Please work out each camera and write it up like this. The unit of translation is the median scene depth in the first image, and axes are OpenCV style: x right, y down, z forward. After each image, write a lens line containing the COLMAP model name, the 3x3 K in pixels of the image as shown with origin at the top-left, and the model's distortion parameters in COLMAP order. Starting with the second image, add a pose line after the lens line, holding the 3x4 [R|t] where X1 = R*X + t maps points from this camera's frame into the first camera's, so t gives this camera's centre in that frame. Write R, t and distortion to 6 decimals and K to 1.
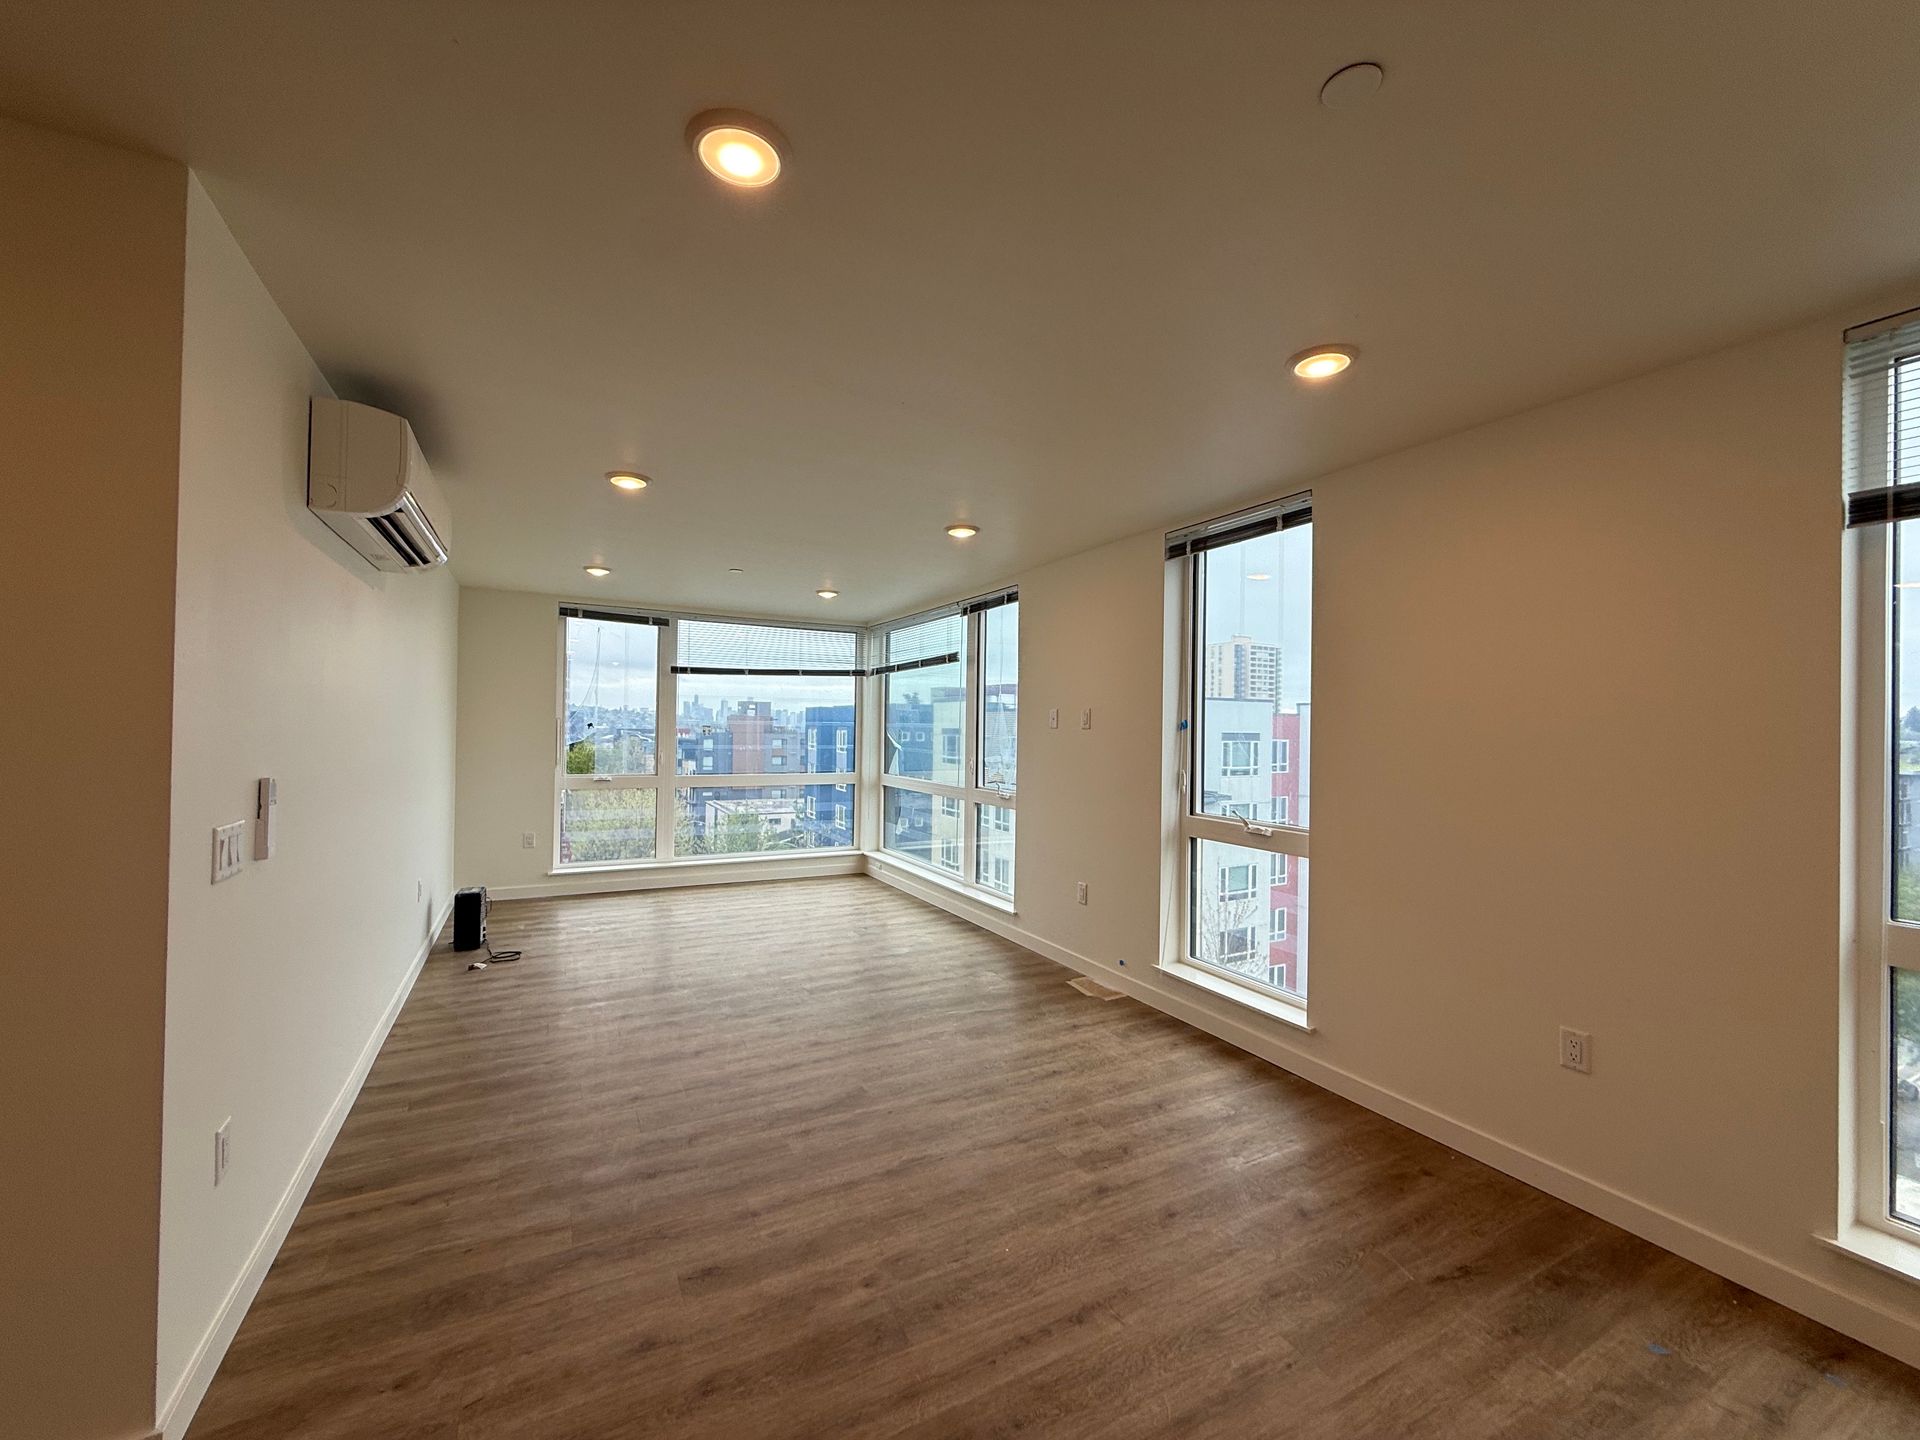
lens RADIAL K [[768.2, 0, 984.9], [0, 768.2, 711.7], [0, 0, 1]] dist [-0.009389, 0.000438]
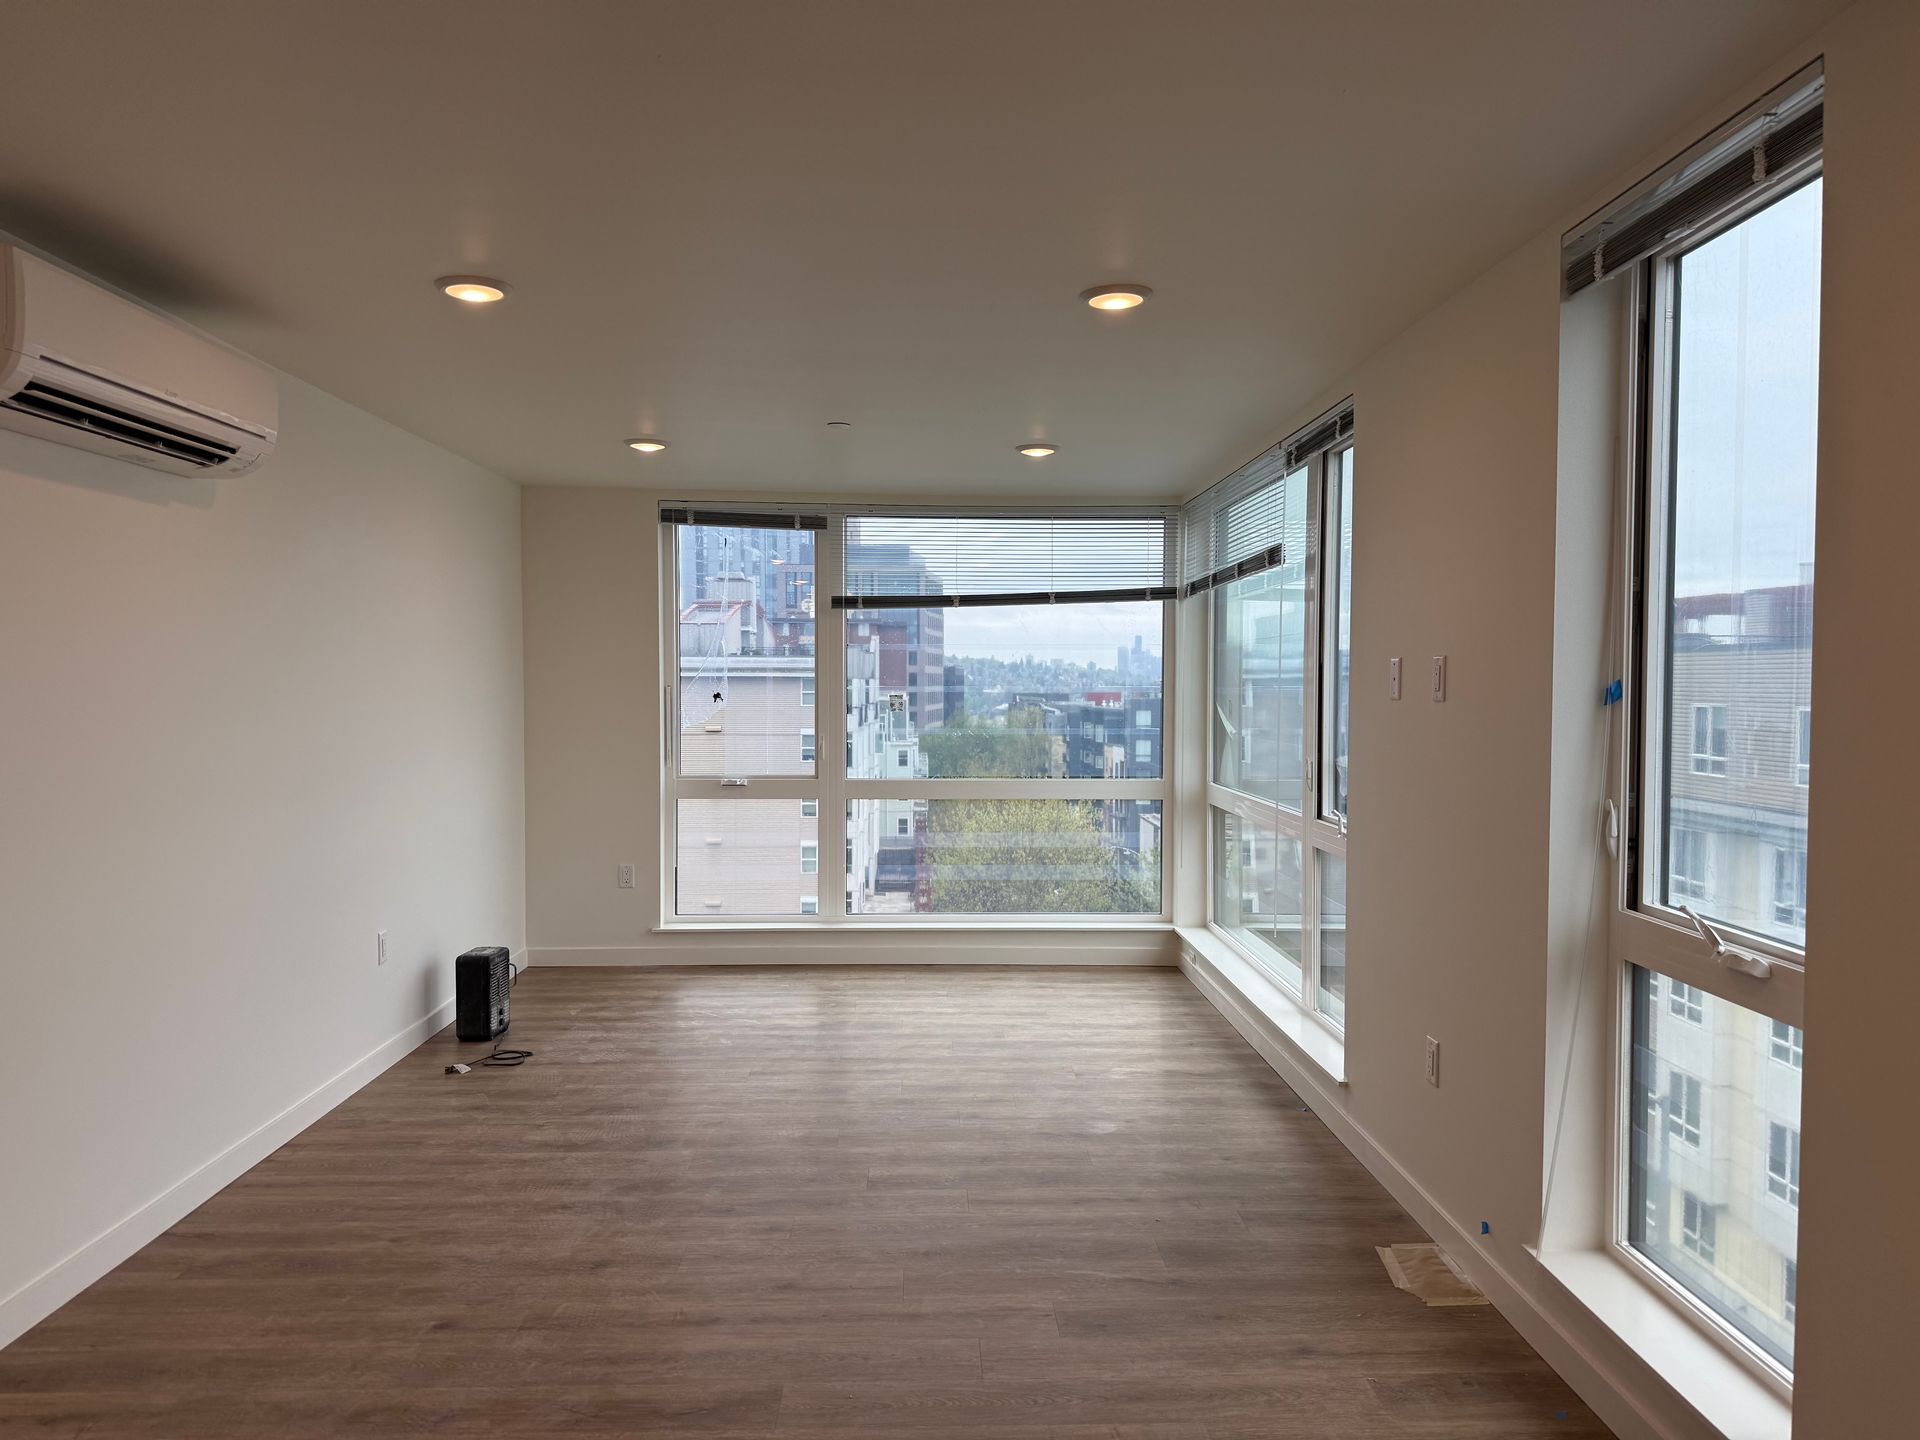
lens RADIAL K [[1369.9, 0, 966.3], [0, 1369.9, 720.3], [0, 0, 1]] dist [0.006448, -0.015758]
pose [[0.890332, -0.000158, -0.455312, 0.247509], [0.019898, 0.999058, 0.038562, -0.003285], [0.454877, -0.043393, 0.889496, 0.151919]]
